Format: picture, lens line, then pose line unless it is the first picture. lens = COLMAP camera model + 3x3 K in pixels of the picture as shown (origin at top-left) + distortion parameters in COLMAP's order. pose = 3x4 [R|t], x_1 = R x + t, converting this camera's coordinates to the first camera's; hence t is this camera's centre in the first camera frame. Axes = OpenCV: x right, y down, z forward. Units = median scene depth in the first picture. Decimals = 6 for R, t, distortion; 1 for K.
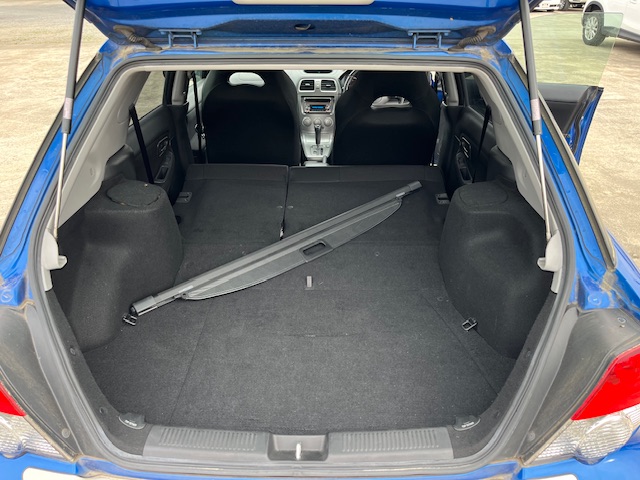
lens RADIAL K [[498.7, 0, 319.9], [0, 498.7, 255.8], [0, 0, 1]] dist [0.063431, -0.114873]
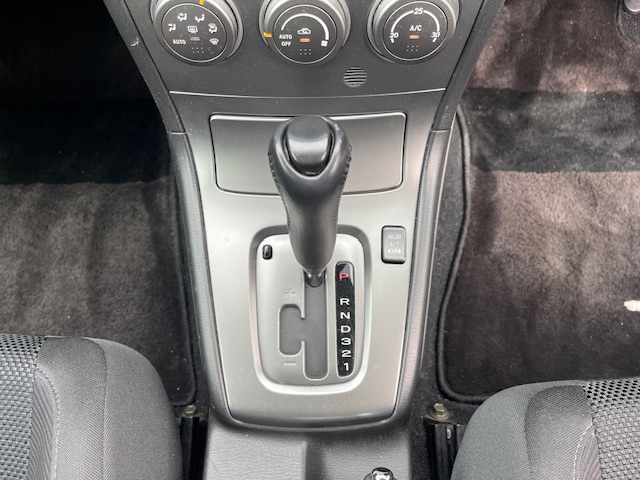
lens RADIAL K [[498.7, 0, 319.9], [0, 498.7, 255.8], [0, 0, 1]] dist [0.063431, -0.114873]
pose [[0.999632, -0.025254, 0.009914, -0.008553], [0.014073, 0.795078, 0.606344, -0.733716], [-0.023195, -0.605981, 0.795141, 2.248459]]
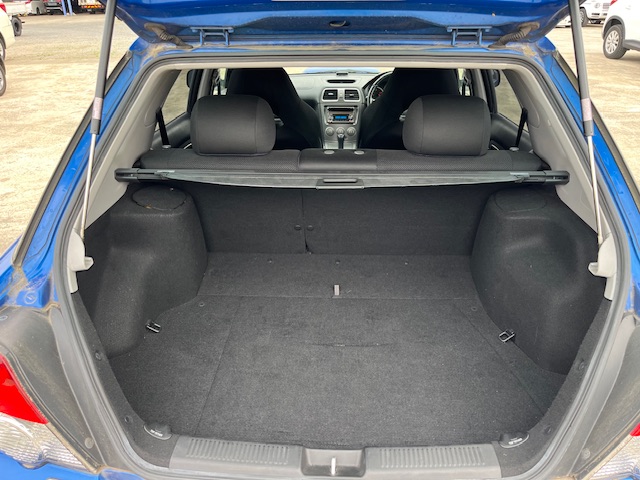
lens RADIAL K [[498.7, 0, 319.9], [0, 498.7, 255.8], [0, 0, 1]] dist [0.063431, -0.114873]
pose [[0.999563, 0.006785, -0.028756, -0.037521], [-0.007653, 0.999515, -0.030198, 0.021456], [0.028537, 0.030405, 0.999130, 0.044442]]
